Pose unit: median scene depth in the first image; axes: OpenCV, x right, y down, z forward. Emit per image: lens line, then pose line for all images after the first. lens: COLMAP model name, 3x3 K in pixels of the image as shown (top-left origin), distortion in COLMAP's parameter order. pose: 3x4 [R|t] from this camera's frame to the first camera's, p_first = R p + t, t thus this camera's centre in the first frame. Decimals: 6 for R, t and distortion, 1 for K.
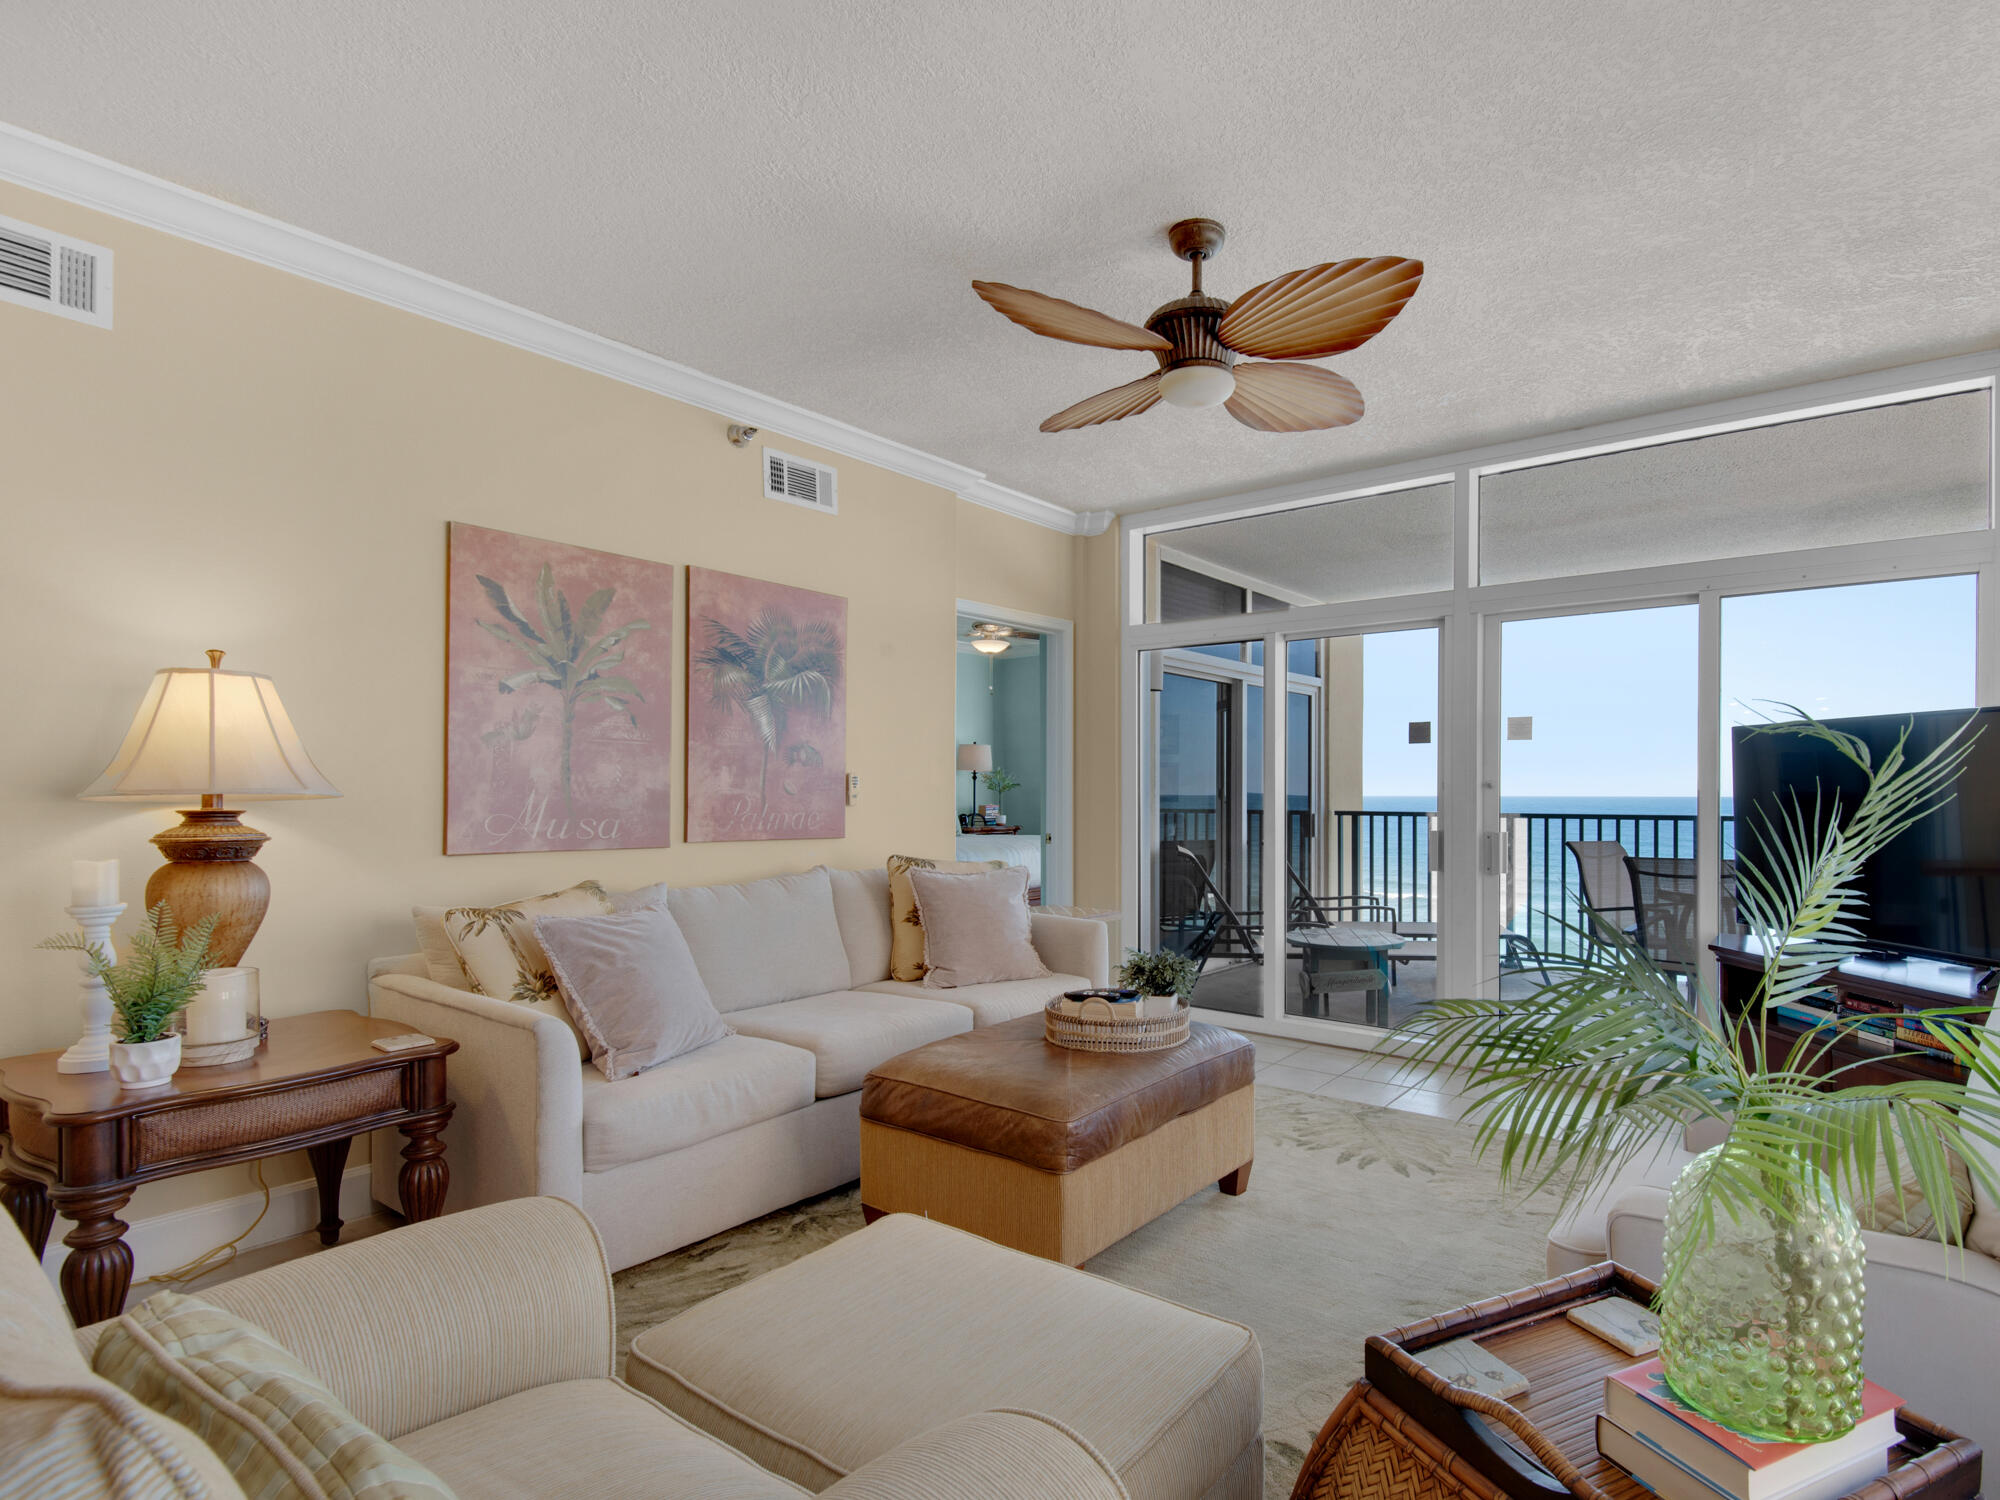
lens RADIAL K [[1023.5, 0, 1125.2], [0, 1023.5, 798.4], [0, 0, 1]] dist [0.029730, -0.000293]
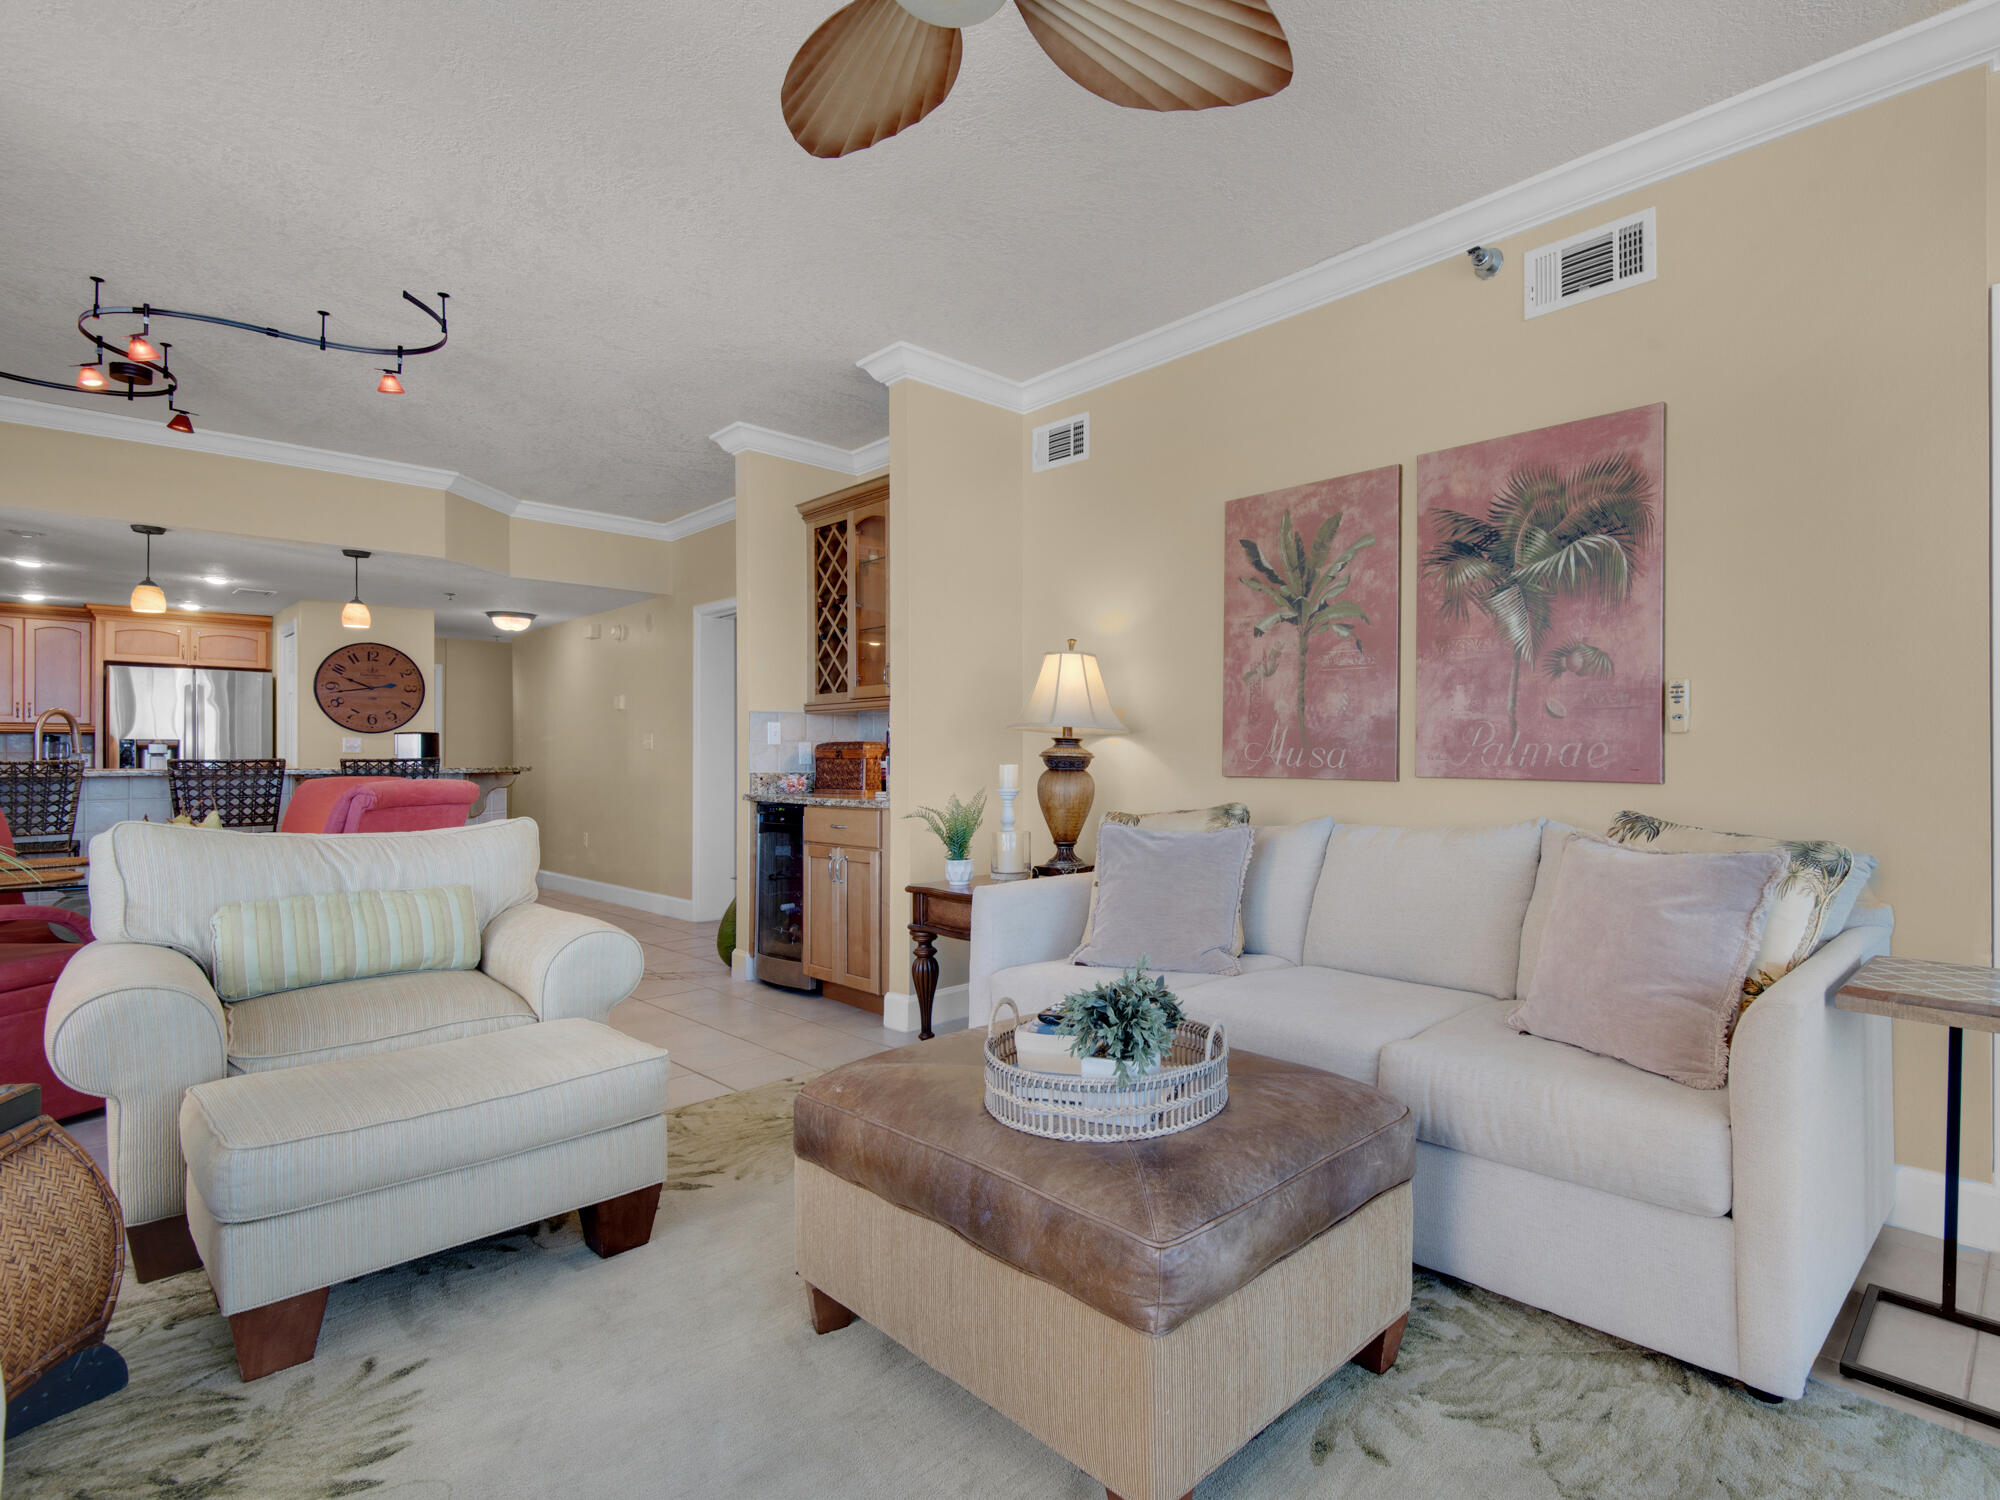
lens RADIAL K [[996.1, 0, 1127.7], [0, 996.1, 765.3], [0, 0, 1]] dist [0.001330, -0.000225]
pose [[-0.141812, 0.008122, -0.989860, 0.430647], [-0.003521, 0.999956, 0.008709, 0.026162], [0.989887, 0.004720, -0.141777, 0.860711]]
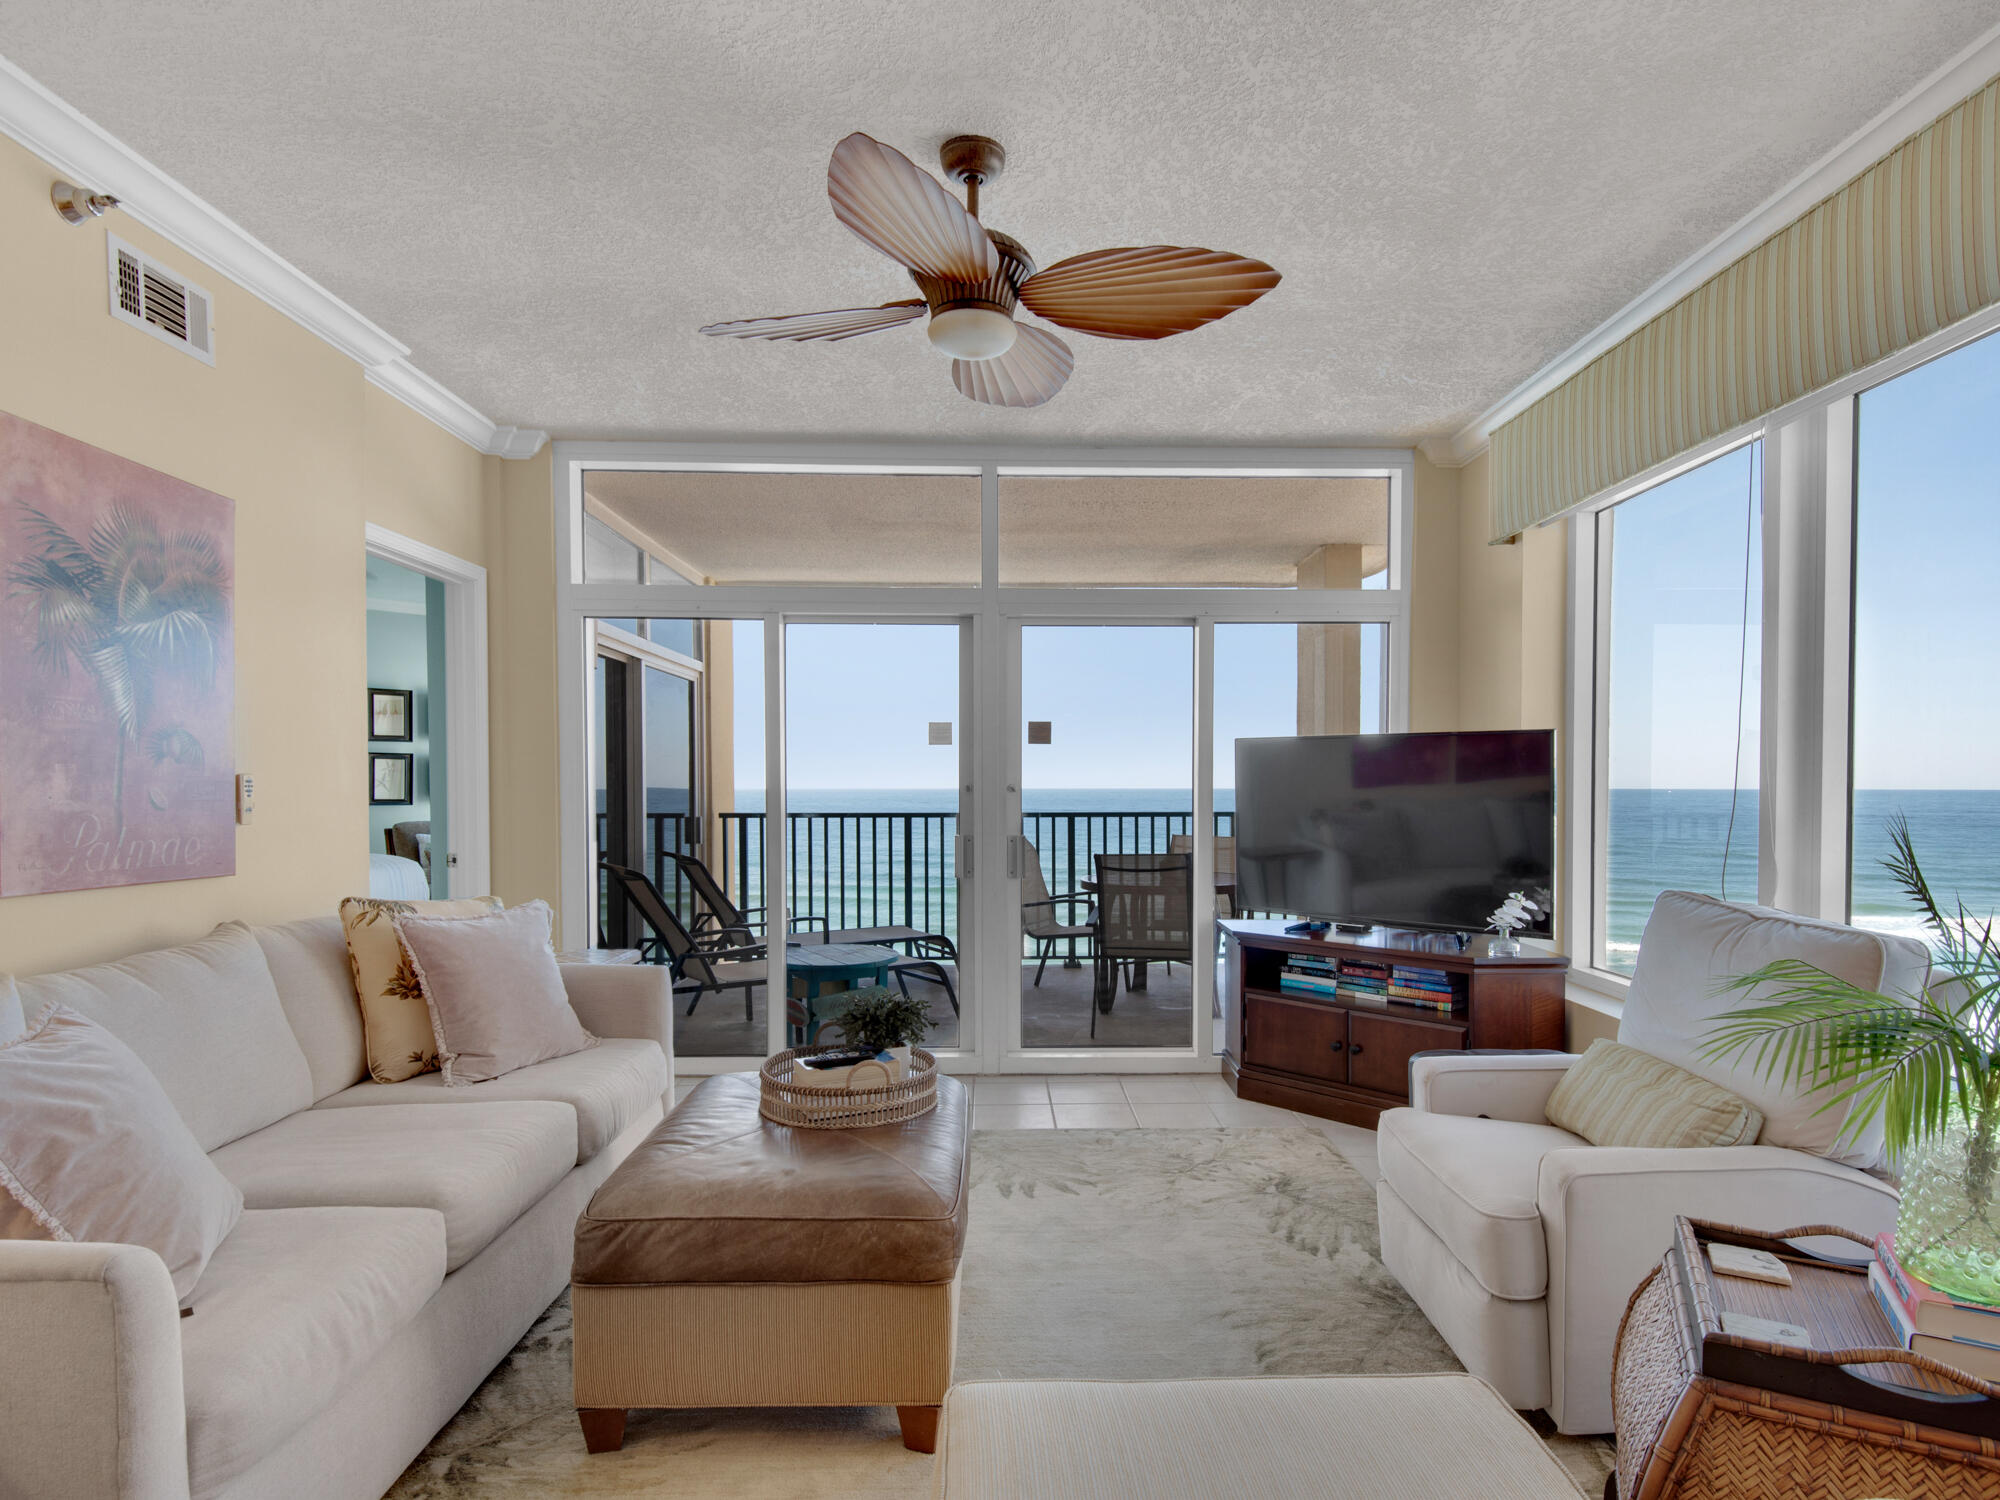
lens RADIAL K [[1101.0, 0, 1021.9], [0, 1101.0, 810.2], [0, 0, 1]] dist [0.038381, -0.027789]
pose [[0.802906, -0.014613, 0.595927, -0.331244], [0.004299, 0.999815, 0.018725, -0.014587], [-0.596091, -0.012472, 0.802820, 0.166438]]
